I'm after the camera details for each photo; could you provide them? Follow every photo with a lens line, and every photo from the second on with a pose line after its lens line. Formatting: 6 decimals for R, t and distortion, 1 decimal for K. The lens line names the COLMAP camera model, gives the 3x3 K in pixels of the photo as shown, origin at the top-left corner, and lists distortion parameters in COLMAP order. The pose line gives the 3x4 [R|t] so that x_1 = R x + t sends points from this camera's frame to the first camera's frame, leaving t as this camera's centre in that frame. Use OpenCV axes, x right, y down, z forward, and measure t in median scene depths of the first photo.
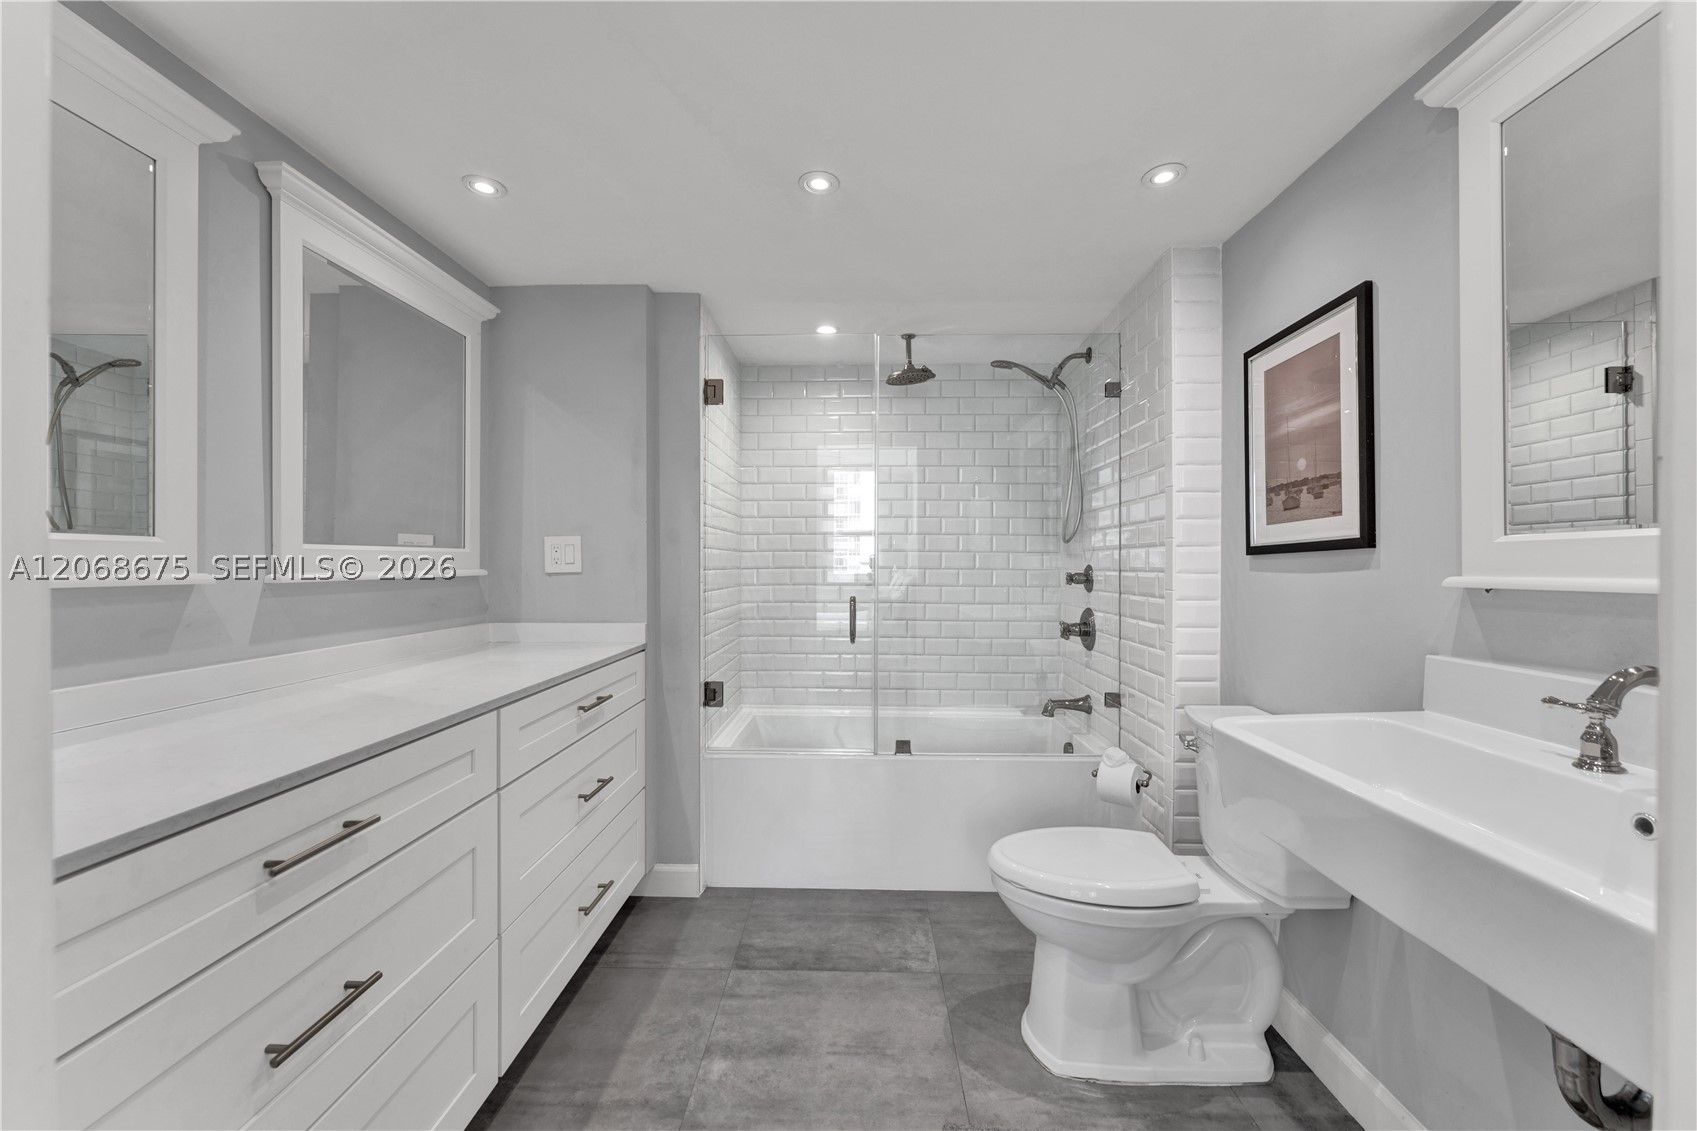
lens RADIAL K [[681.3, 0, 821.8], [0, 681.3, 575.1], [0, 0, 1]] dist [-0.018107, 0.002262]
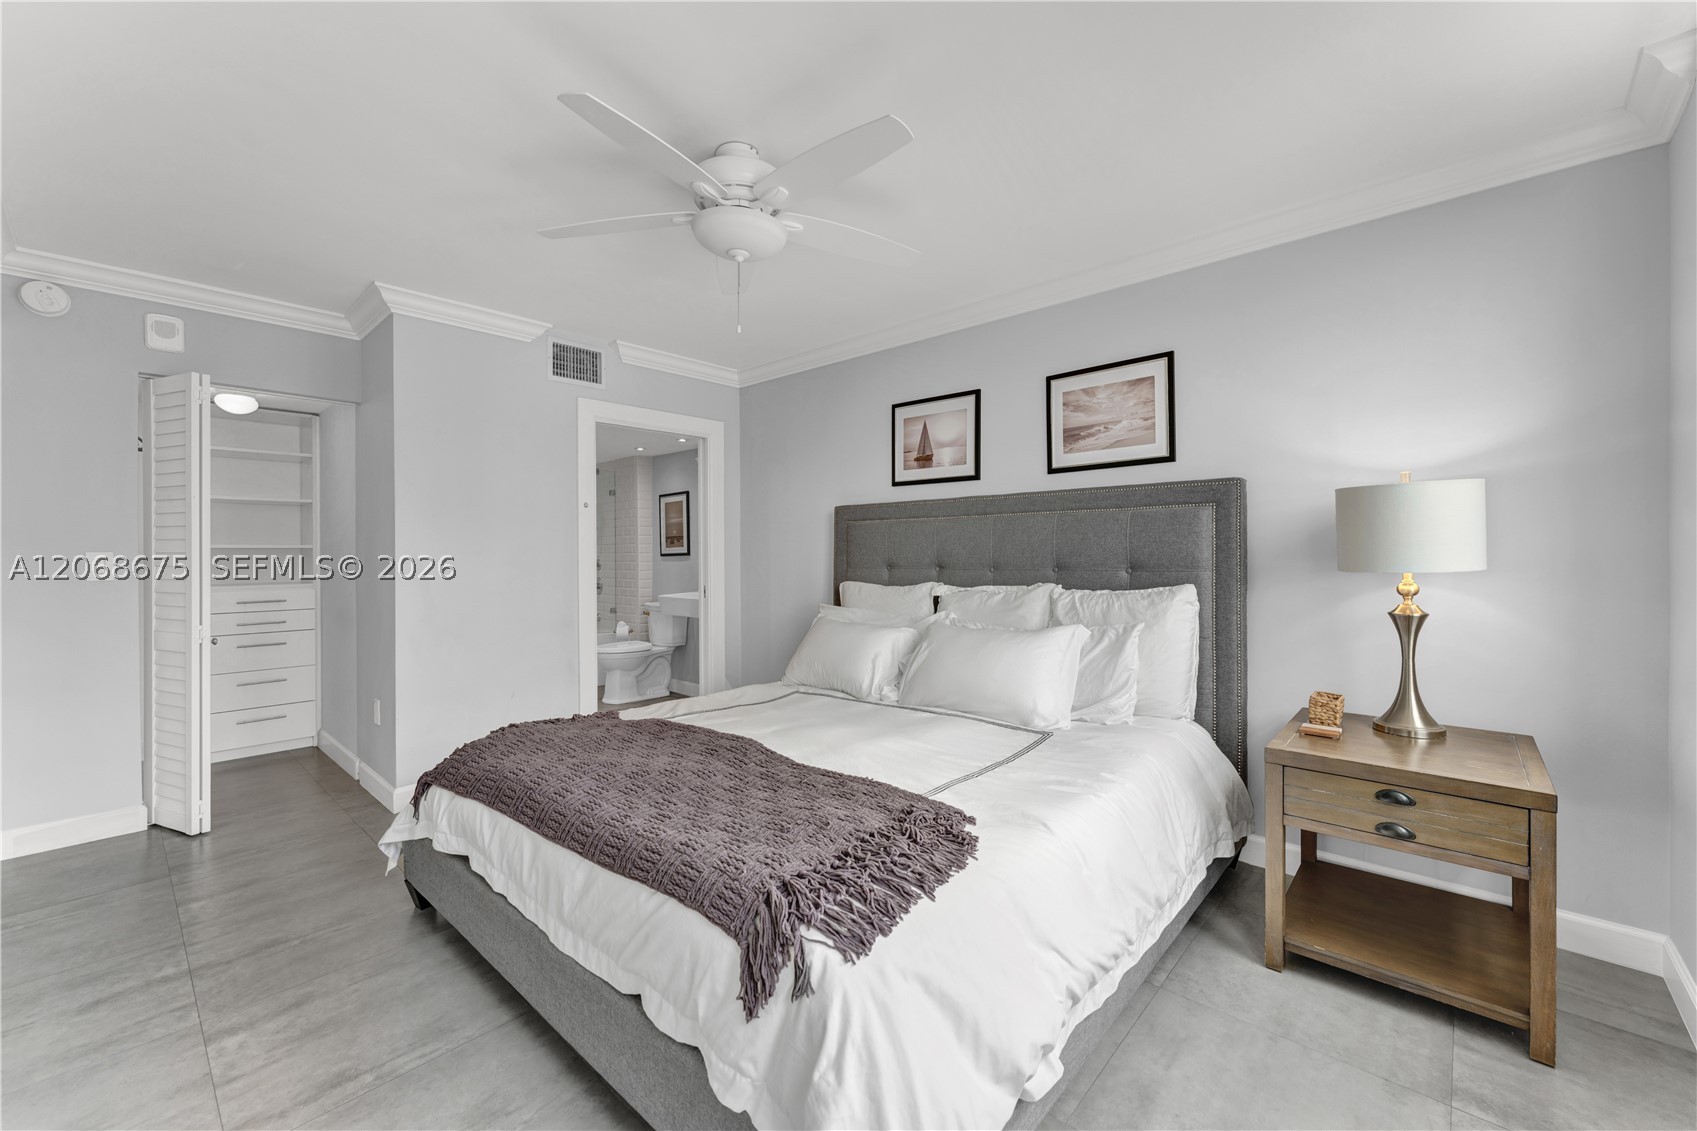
lens RADIAL K [[681.3, 0, 836.3], [0, 681.3, 568.4], [0, 0, 1]] dist [-0.018107, 0.002262]
pose [[0.651257, -0.006013, 0.758834, -1.460023], [0.003854, 0.999982, 0.004616, 0.018103], [-0.758848, -0.000082, 0.651268, -1.989572]]
